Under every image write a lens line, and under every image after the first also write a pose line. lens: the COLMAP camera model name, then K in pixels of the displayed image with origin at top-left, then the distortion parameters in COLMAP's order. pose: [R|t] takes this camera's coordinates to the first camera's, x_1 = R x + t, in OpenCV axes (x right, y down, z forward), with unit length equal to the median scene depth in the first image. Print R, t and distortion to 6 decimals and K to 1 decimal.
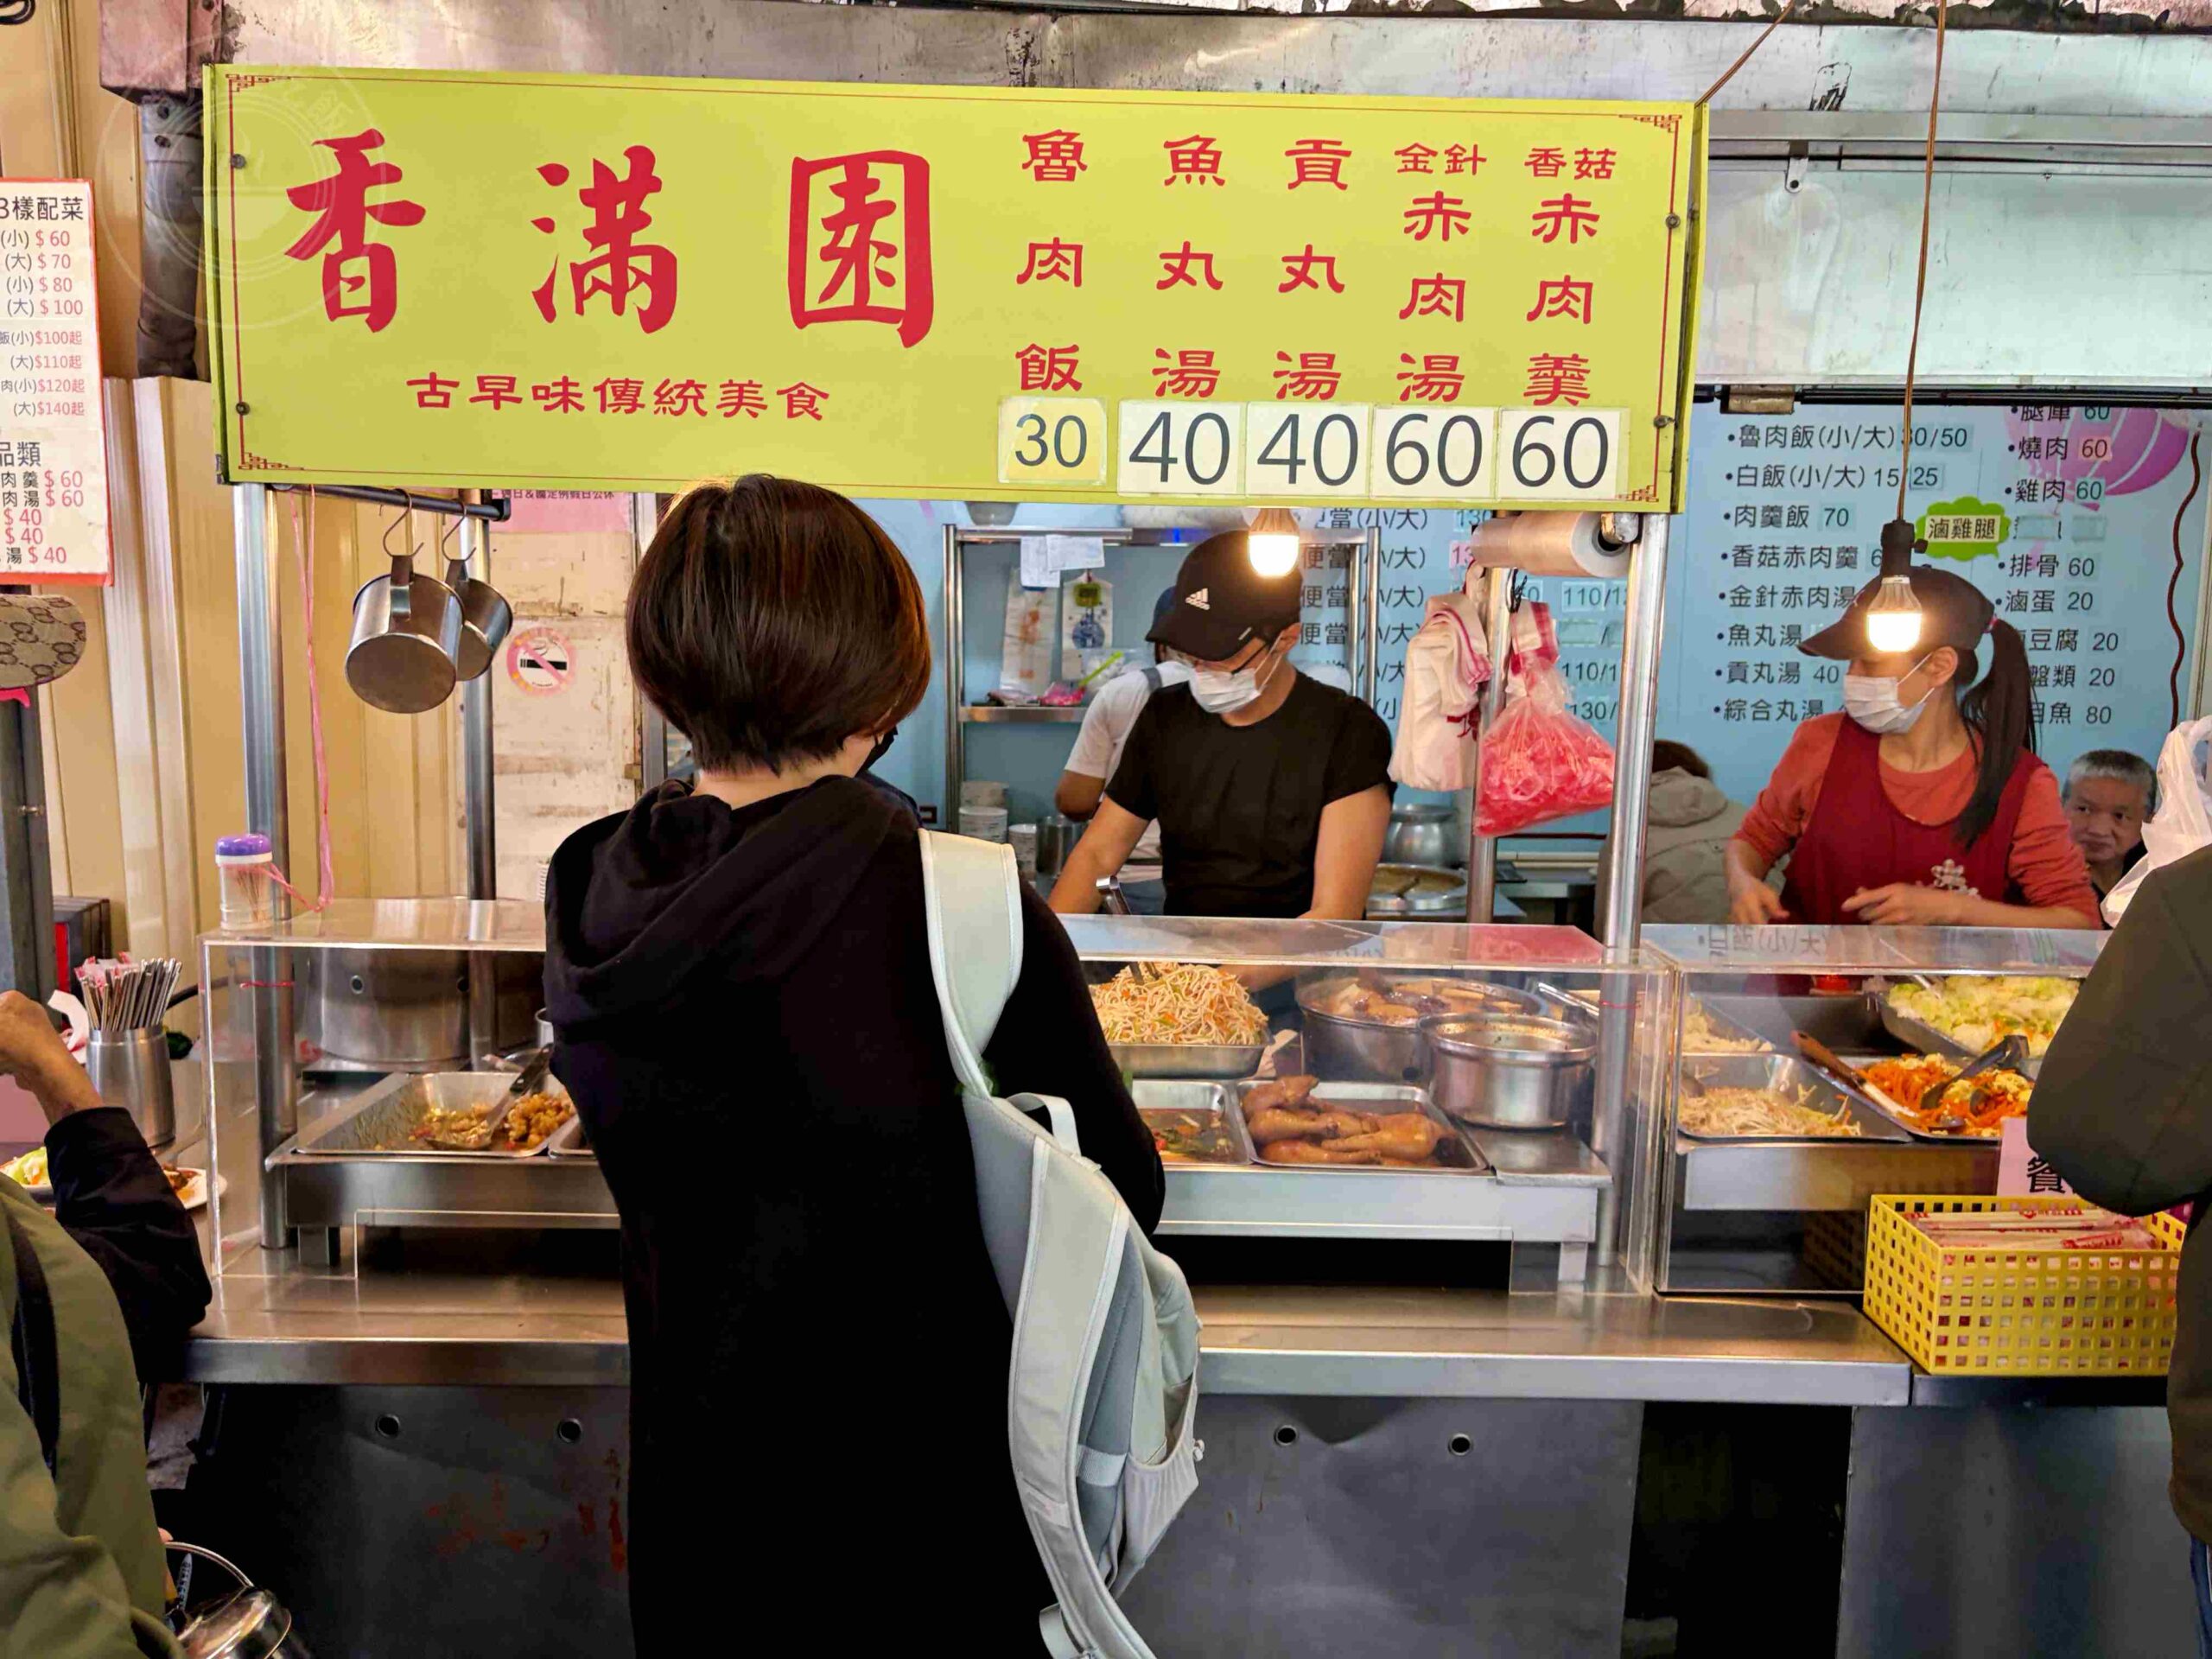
lens RADIAL K [[1653.0, 0, 1117.0], [0, 1653.0, 828.6], [0, 0, 1]] dist [0.036161, -0.047470]
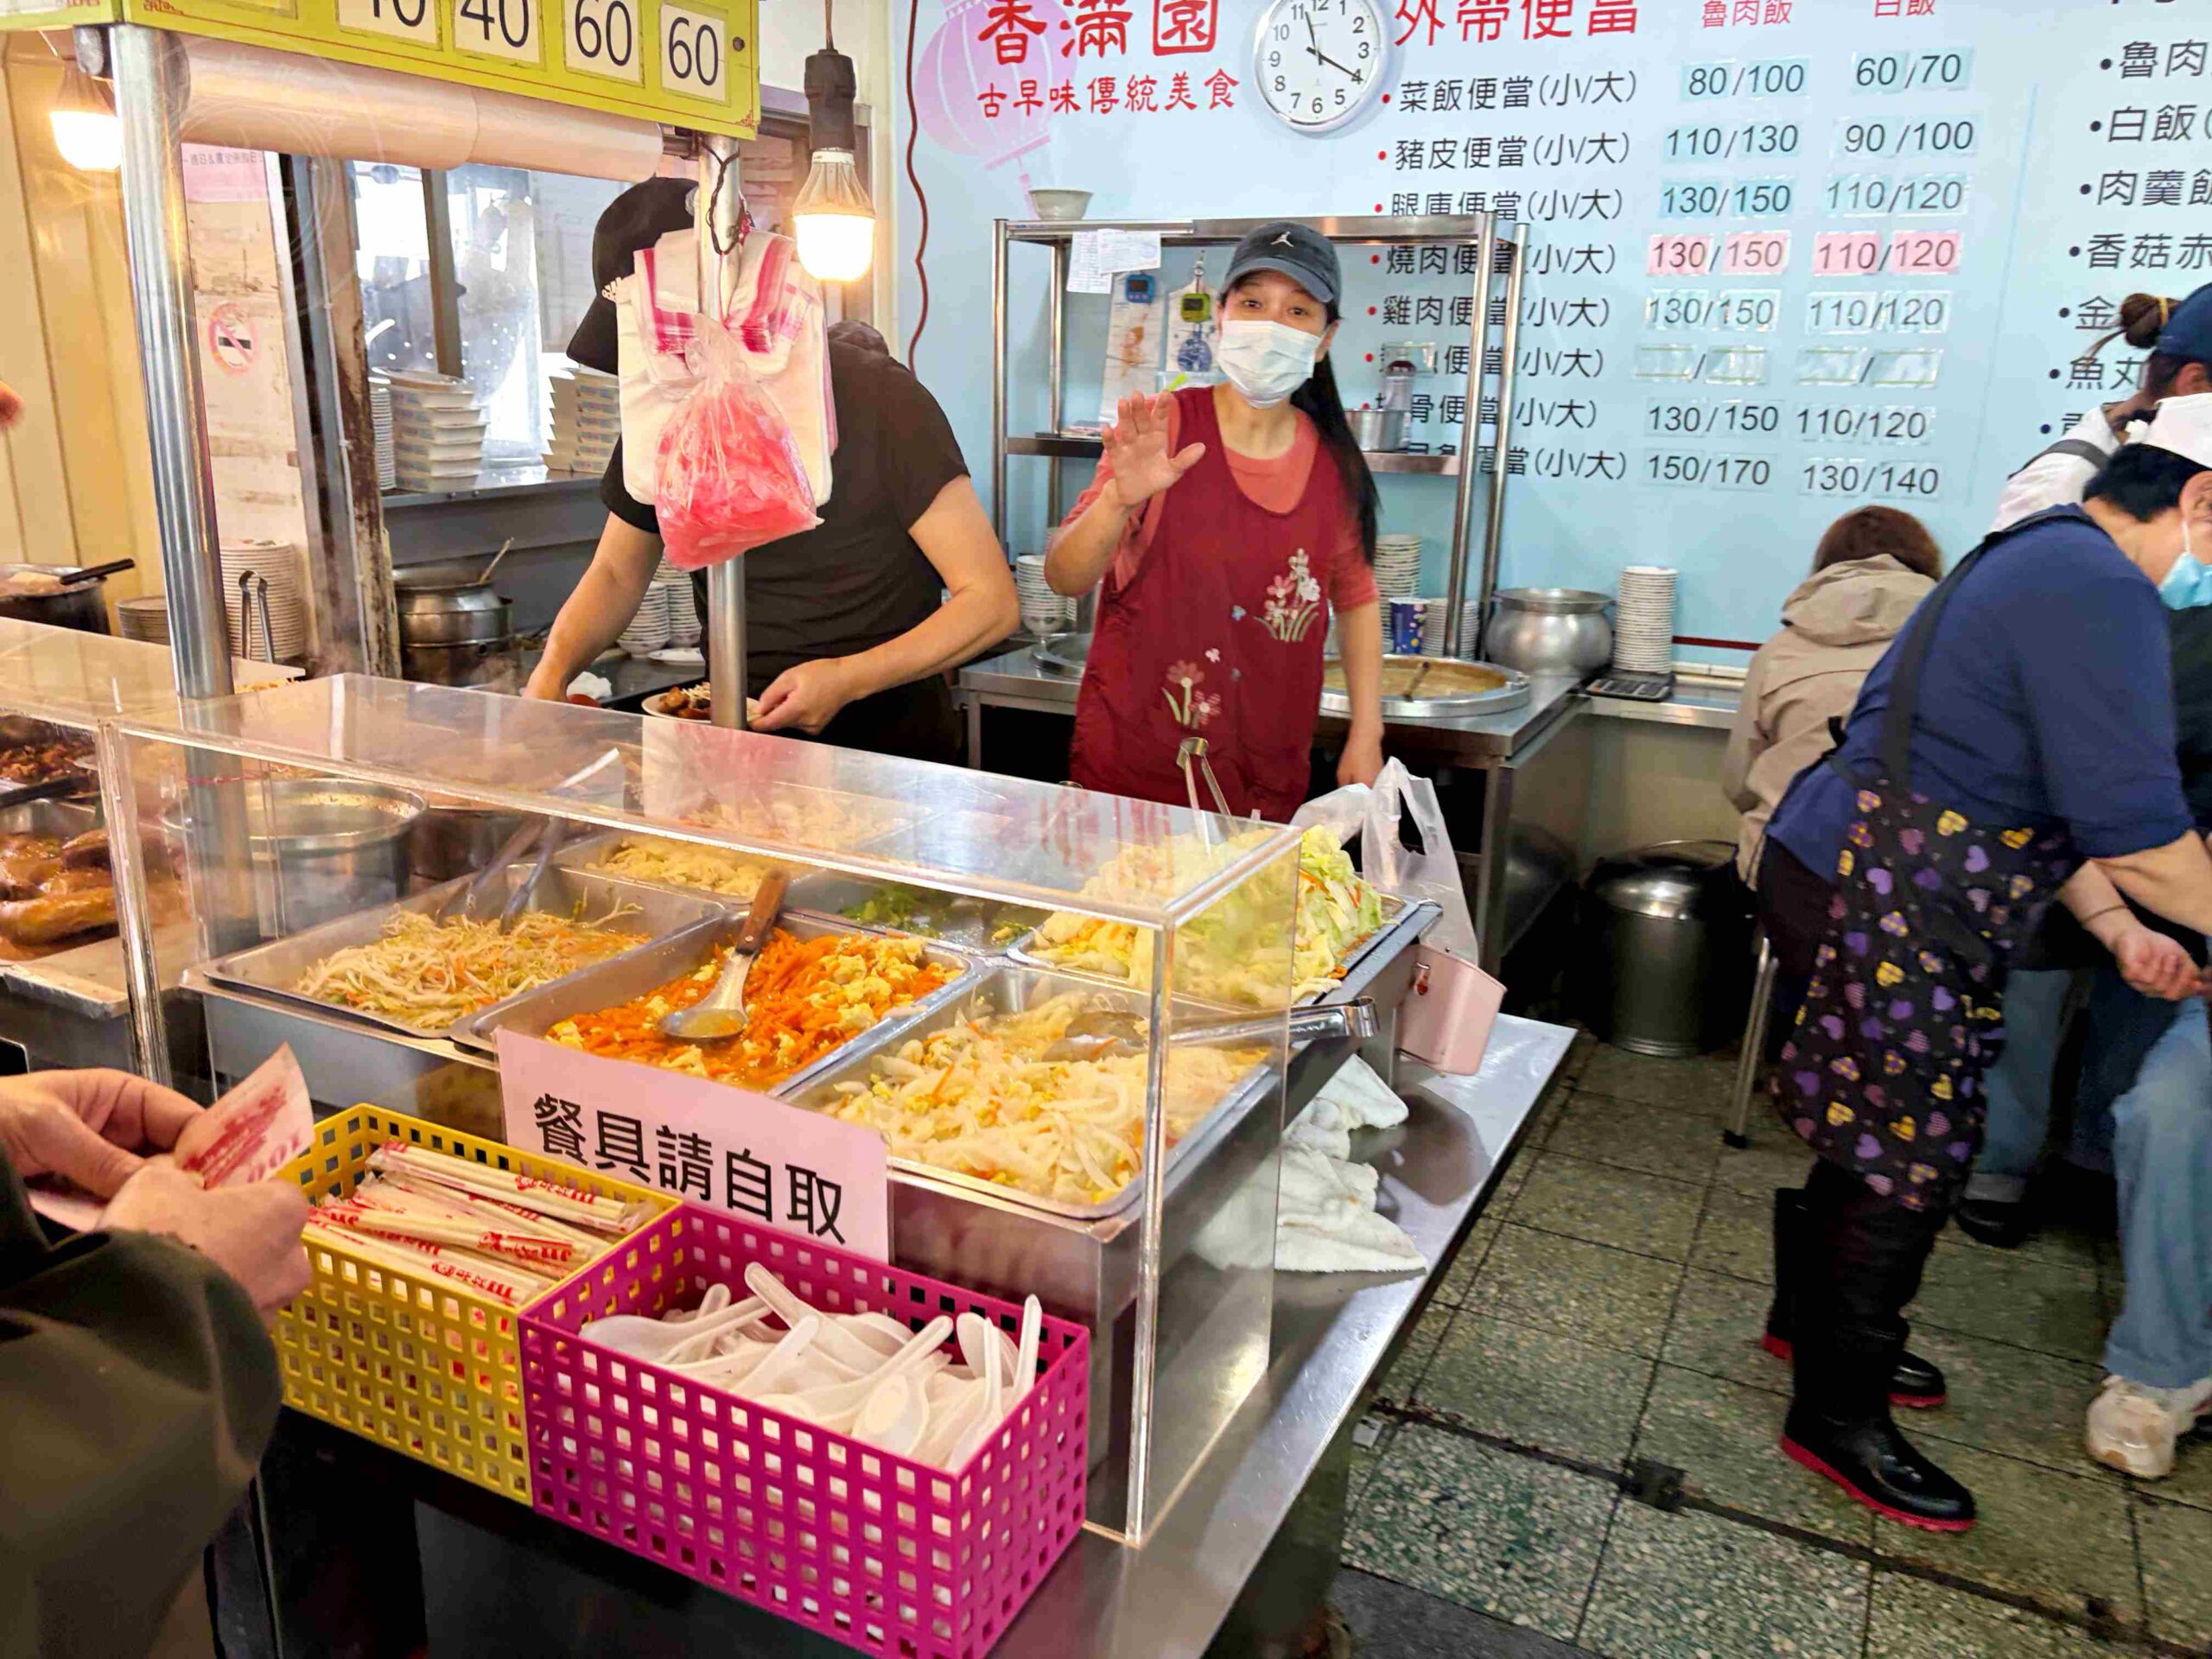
lens RADIAL K [[1653.0, 0, 1100.9], [0, 1653.0, 837.7], [0, 0, 1]] dist [0.036161, -0.047470]
pose [[0.882265, 0.143895, -0.448222, 0.356773], [-0.081507, 0.984451, 0.155606, -0.003115], [0.463644, -0.100752, 0.880275, 0.203780]]
